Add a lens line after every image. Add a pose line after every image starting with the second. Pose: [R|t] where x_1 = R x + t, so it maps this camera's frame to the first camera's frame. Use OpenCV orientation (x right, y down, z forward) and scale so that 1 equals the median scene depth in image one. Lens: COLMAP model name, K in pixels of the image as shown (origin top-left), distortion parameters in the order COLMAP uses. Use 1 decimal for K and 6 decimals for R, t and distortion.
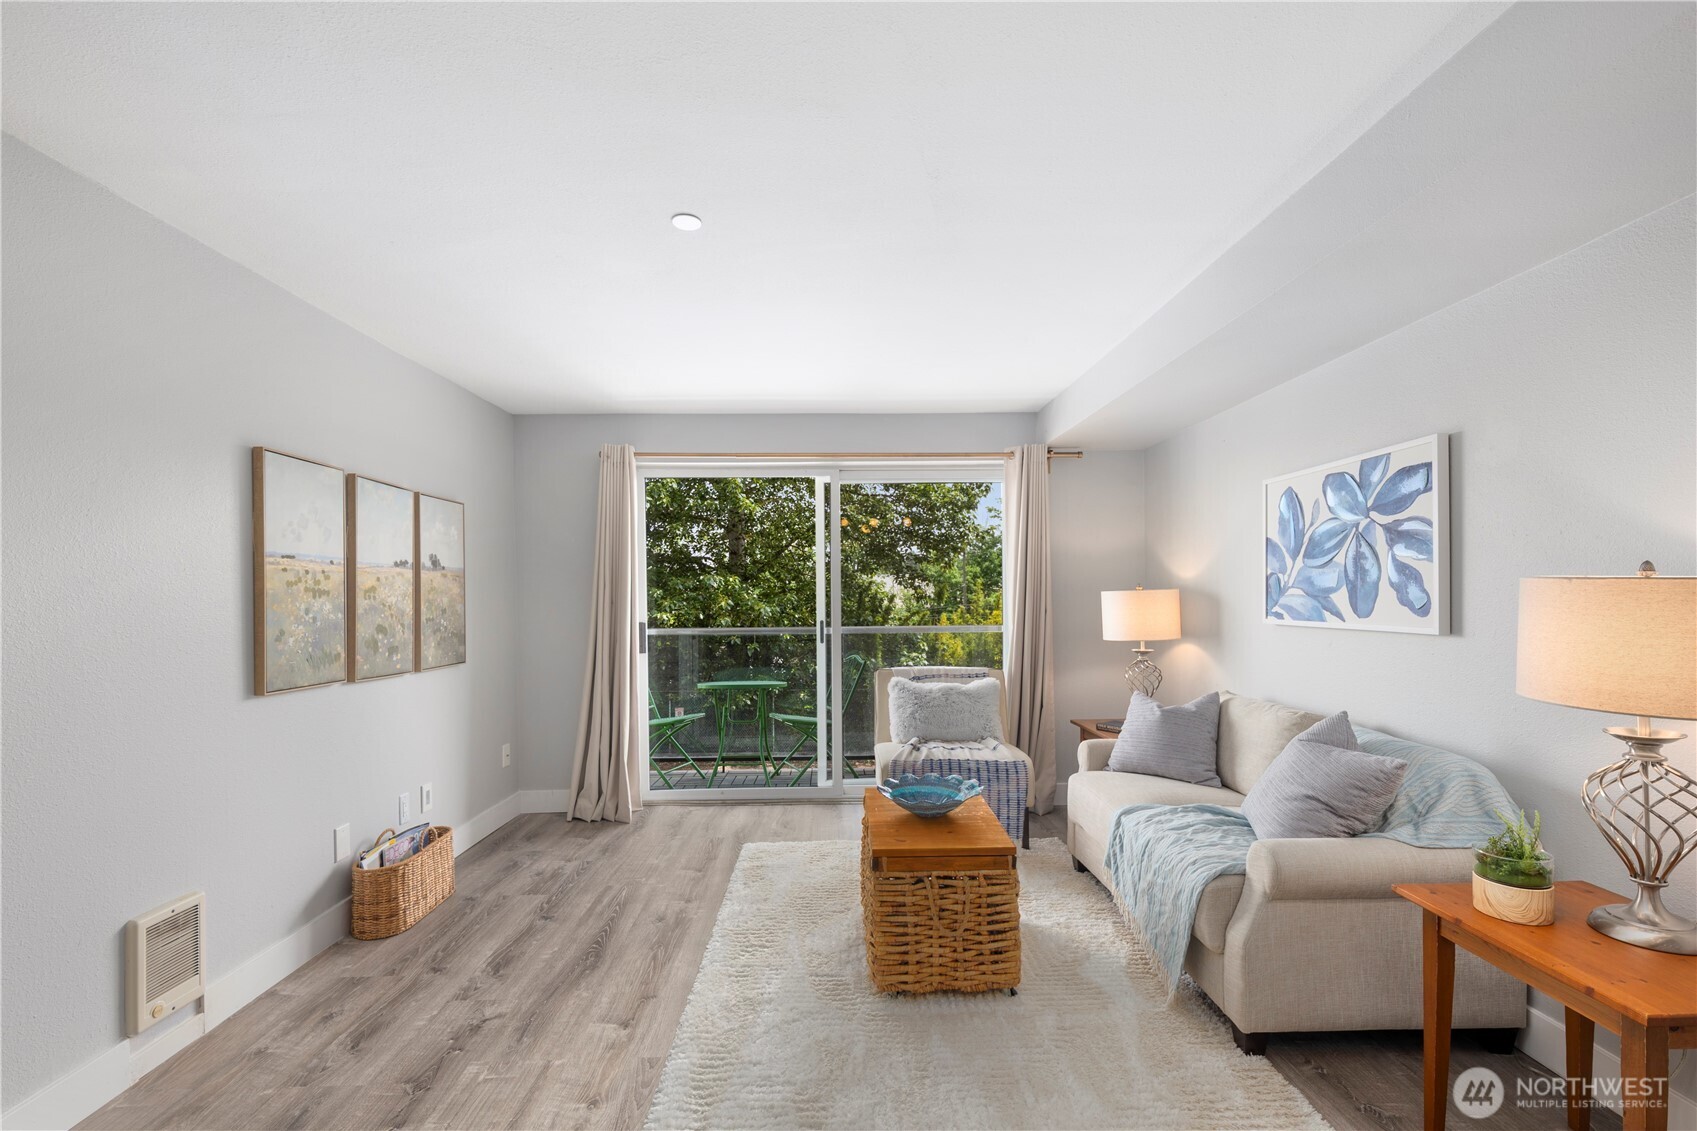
lens RADIAL K [[743.0, 0, 854.9], [0, 743.0, 598.7], [0, 0, 1]] dist [0.004745, -0.002379]
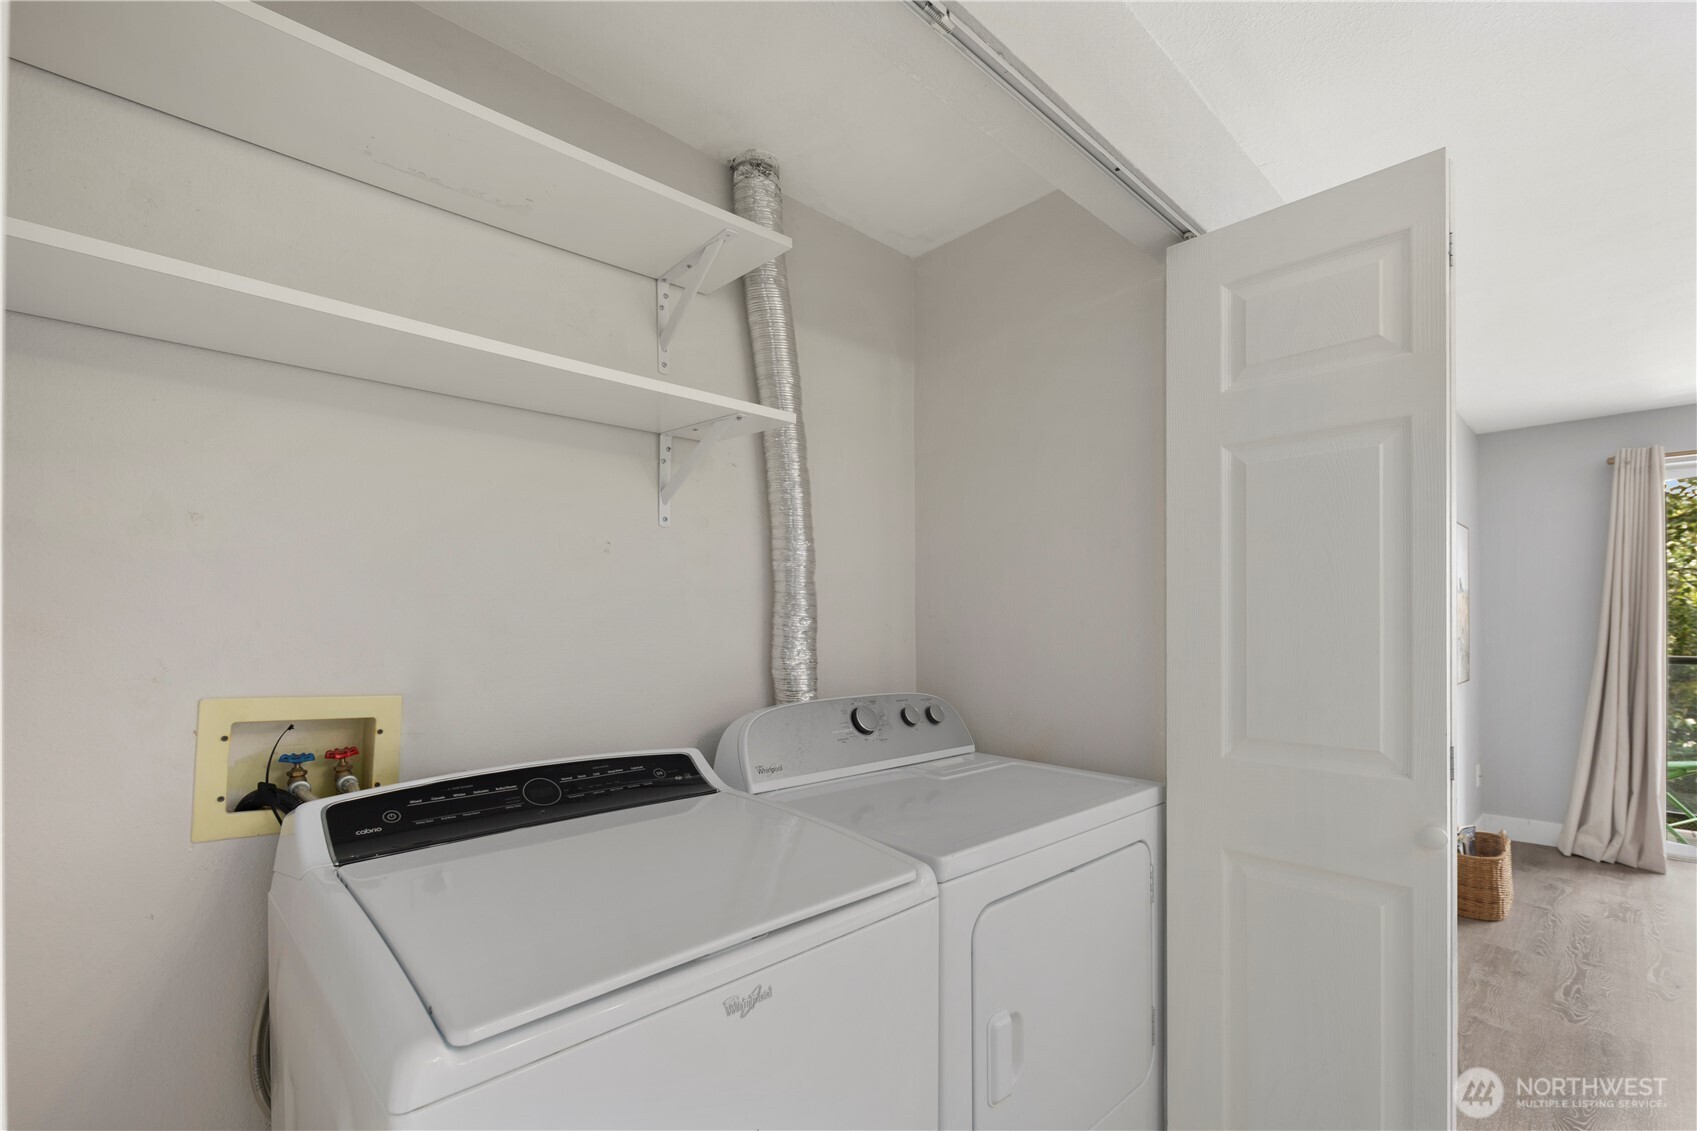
lens RADIAL K [[743.0, 0, 845.1], [0, 743.0, 622.6], [0, 0, 1]] dist [0.004745, -0.002379]
pose [[0.666589, 0.004180, -0.745414, -0.447149], [-0.002925, 0.999991, 0.002992, 0.005190], [0.745420, 0.000186, 0.666595, -0.475529]]
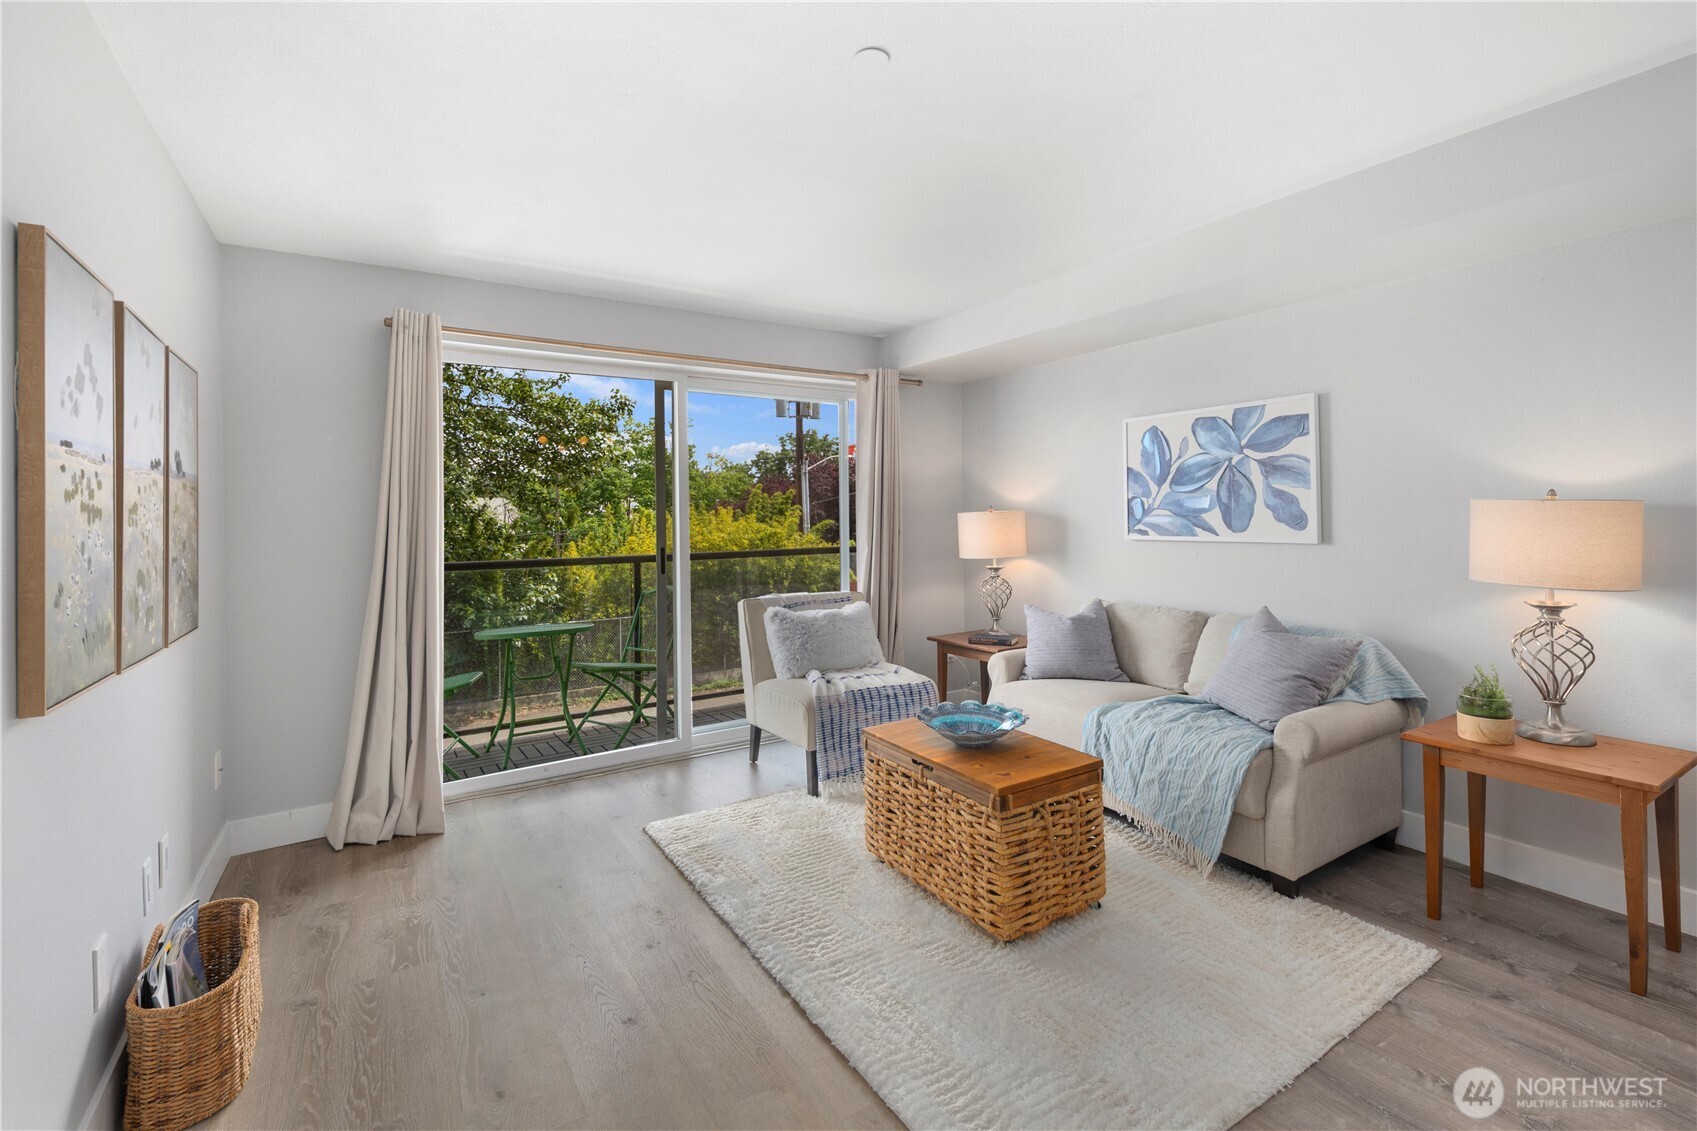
lens RADIAL K [[743.0, 0, 854.1], [0, 743.0, 506.6], [0, 0, 1]] dist [0.004745, -0.002379]
pose [[0.853732, 0.003981, 0.520697, -0.517169], [0.008439, 0.999734, -0.021481, 0.003315], [-0.520644, 0.022733, 0.853471, 0.248233]]
